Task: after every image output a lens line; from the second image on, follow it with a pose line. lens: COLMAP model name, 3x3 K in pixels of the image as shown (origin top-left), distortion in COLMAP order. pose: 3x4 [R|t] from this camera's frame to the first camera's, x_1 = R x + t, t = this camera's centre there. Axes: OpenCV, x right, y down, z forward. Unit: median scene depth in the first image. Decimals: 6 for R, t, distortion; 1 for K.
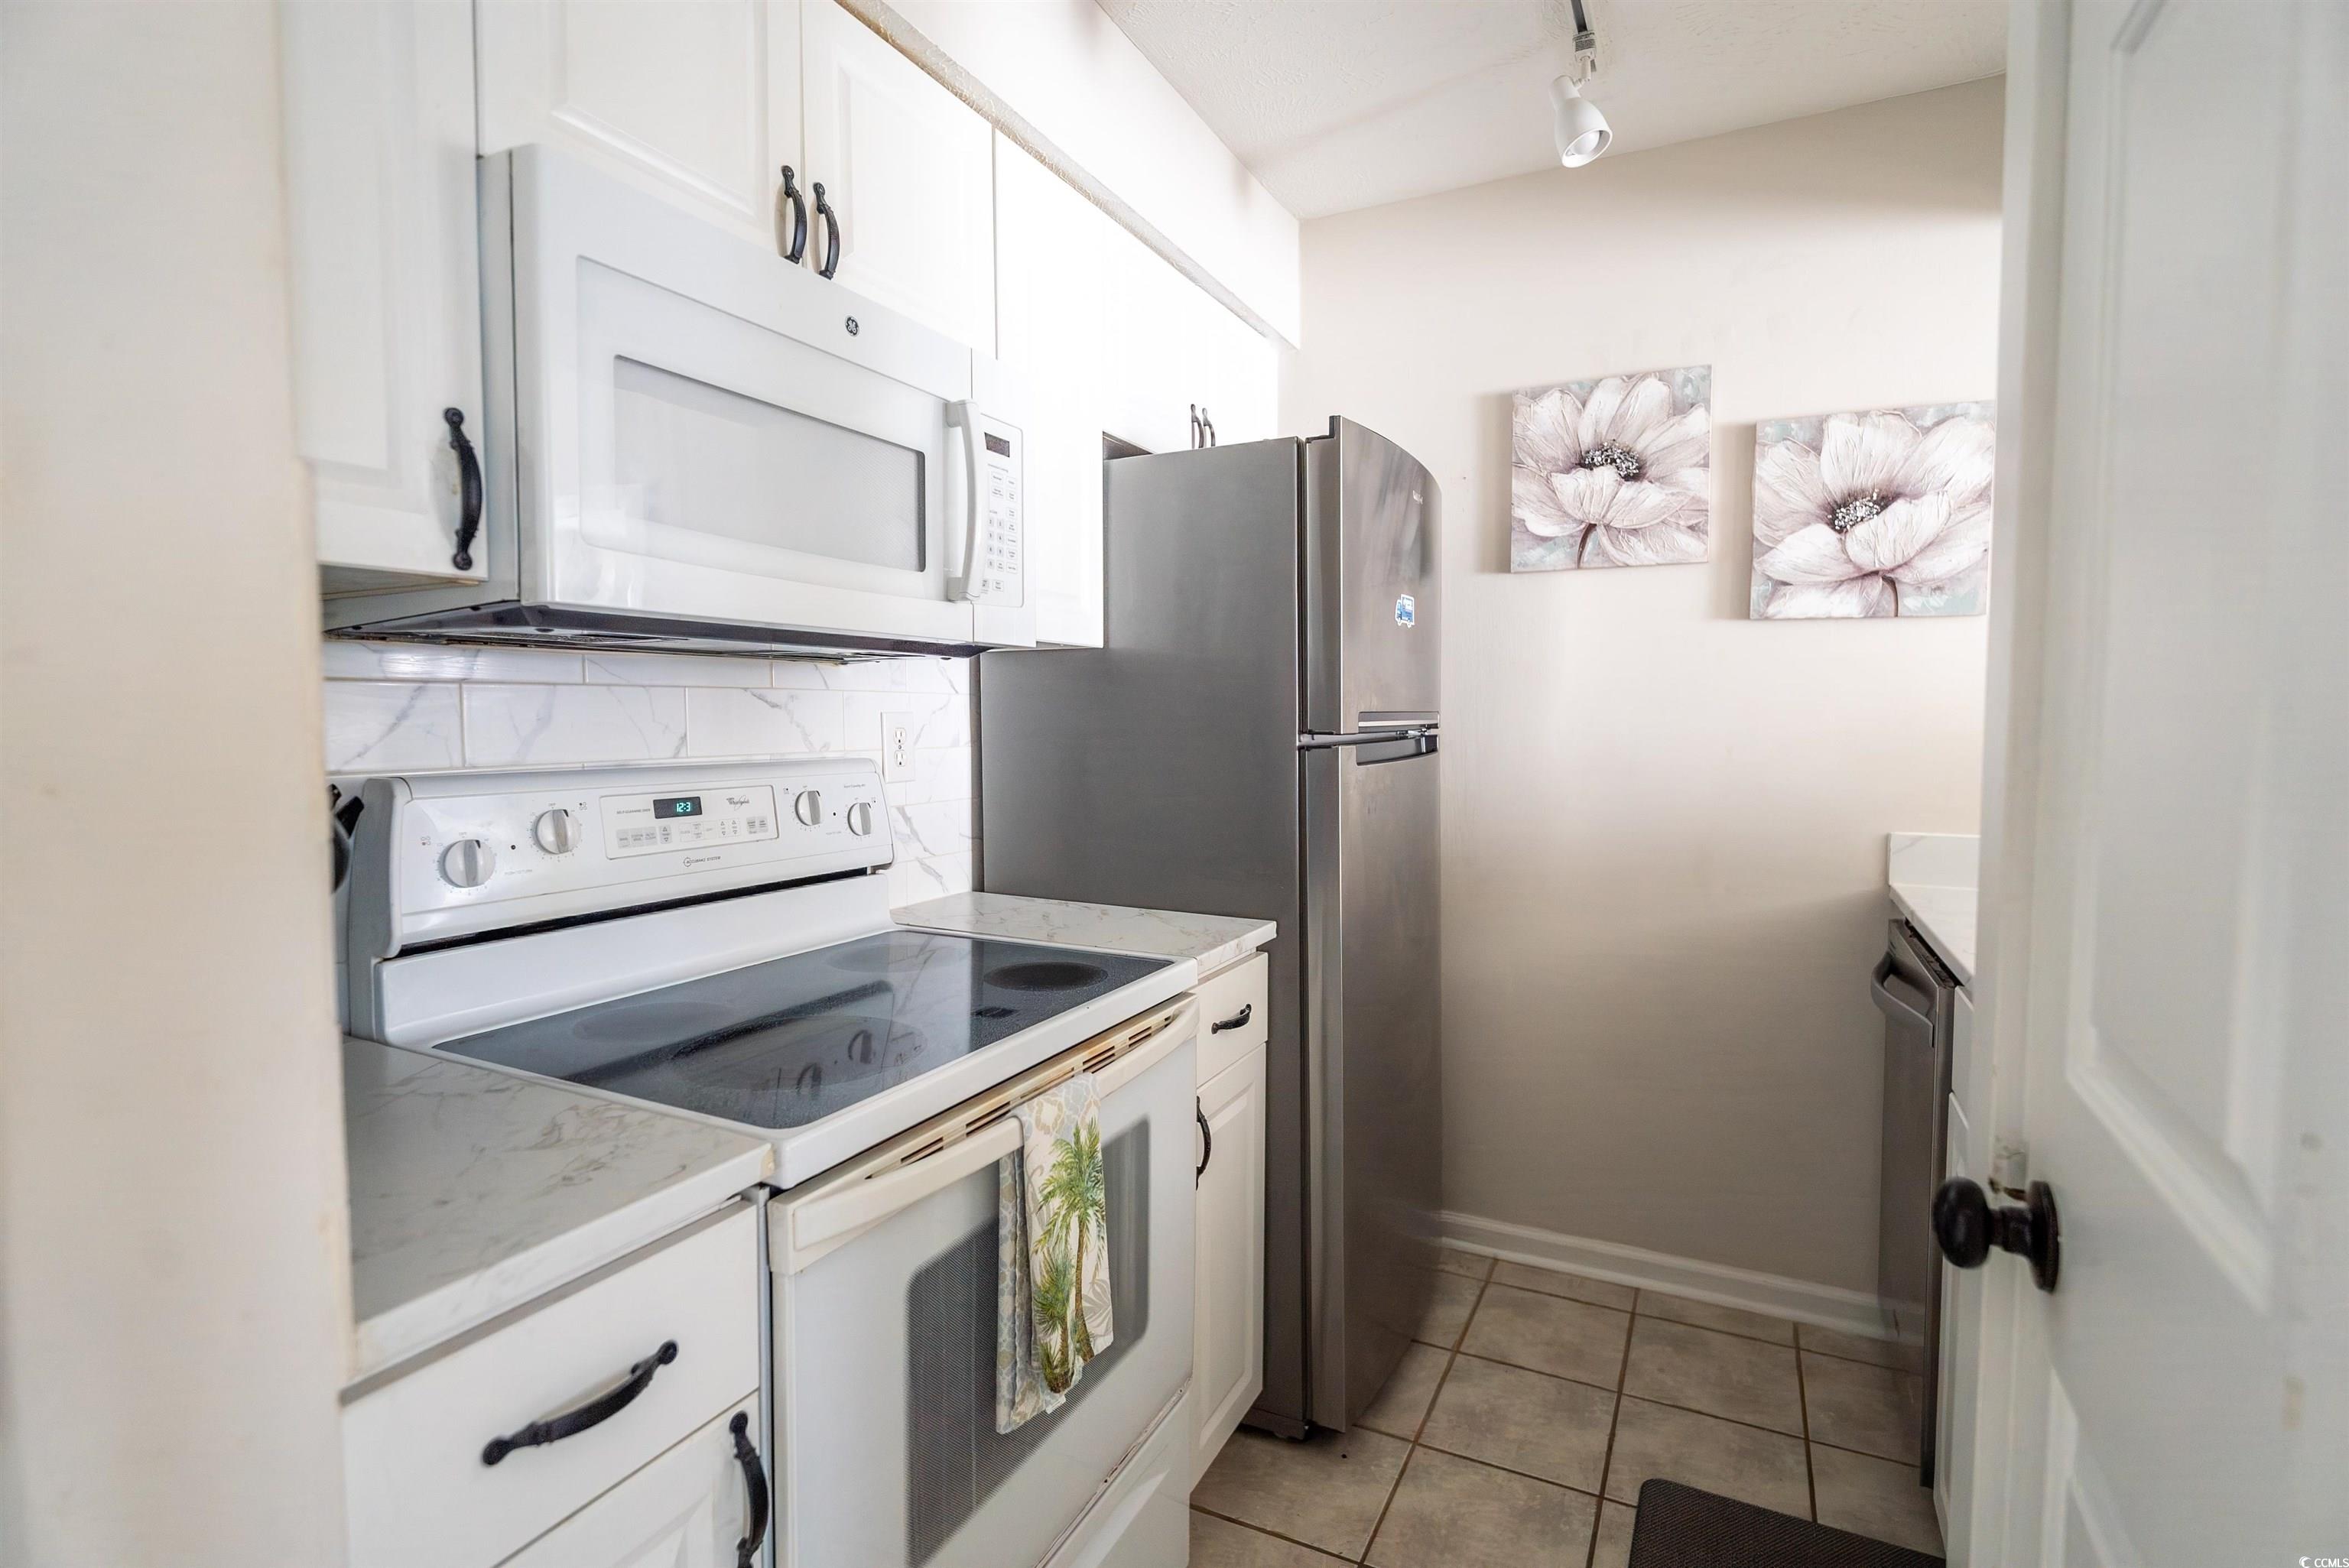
lens RADIAL K [[1089.5, 0, 1190.2], [0, 1089.5, 763.9], [0, 0, 1]] dist [0.003291, -0.012476]
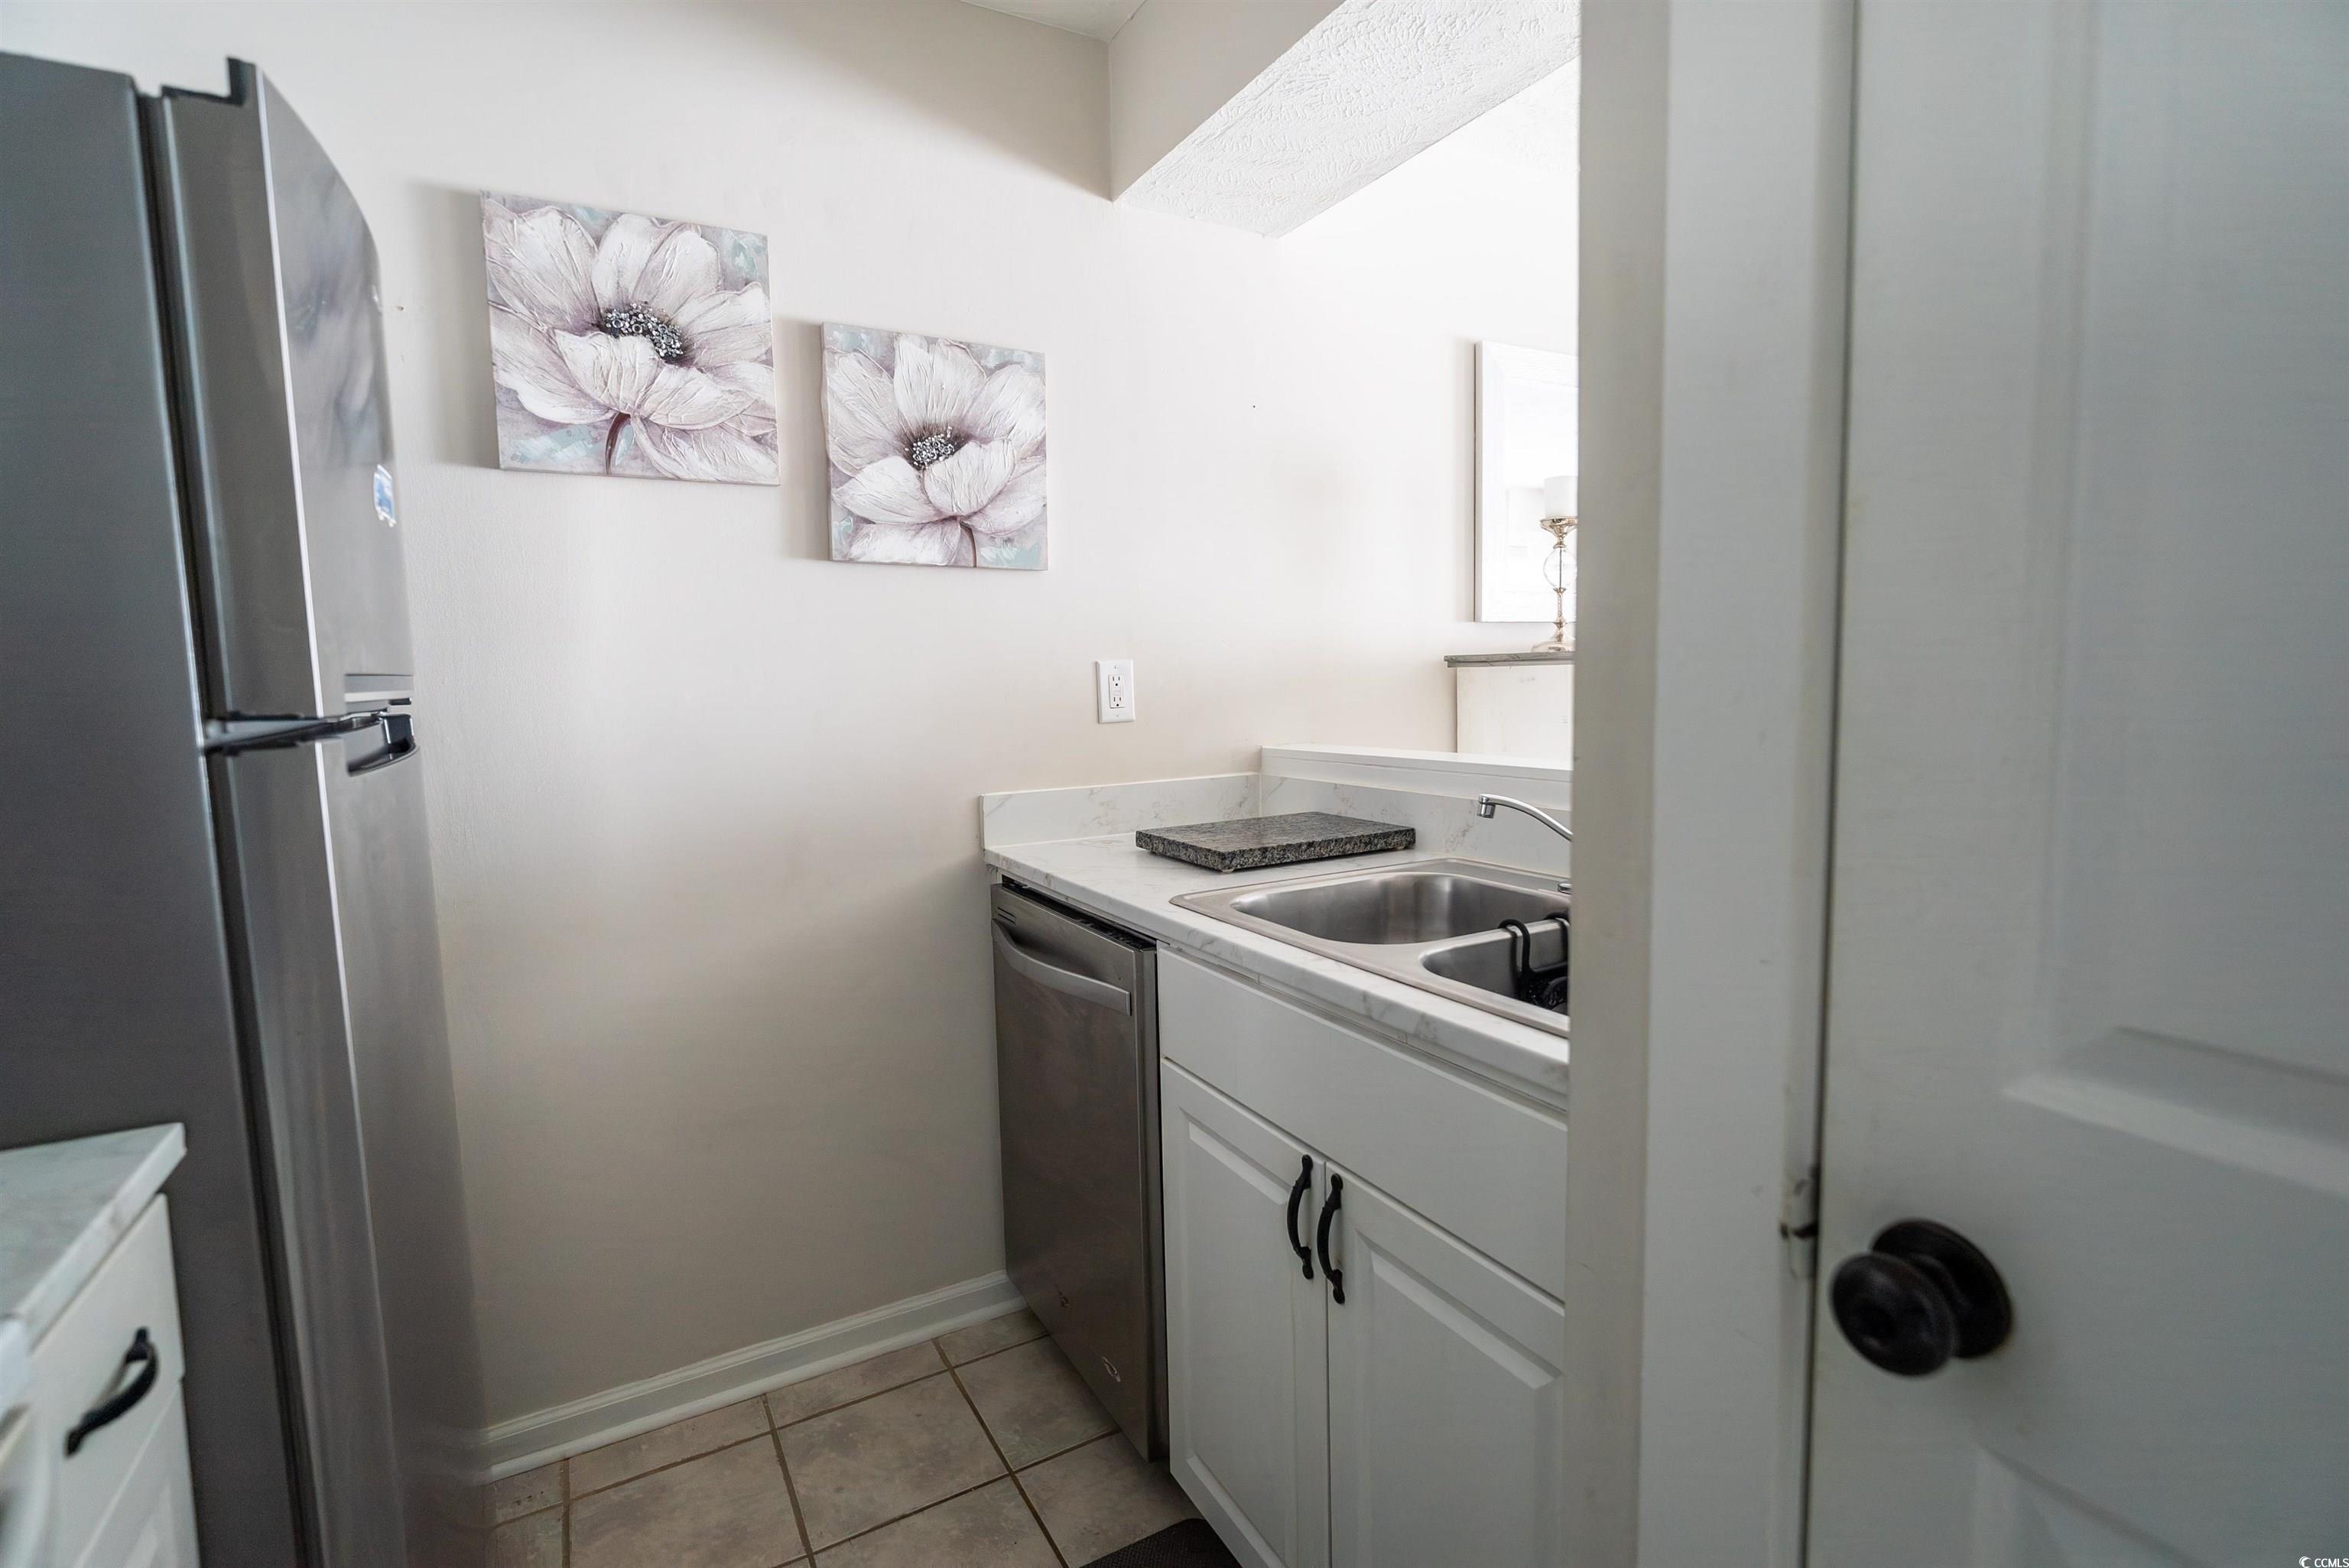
lens RADIAL K [[1089.5, 0, 1190.2], [0, 1089.5, 763.9], [0, 0, 1]] dist [0.003291, -0.012476]
pose [[0.553992, -0.081978, 0.828476, -0.043132], [0.060472, 0.996474, 0.058164, -0.008233], [-0.830323, 0.017878, 0.556996, 0.303910]]
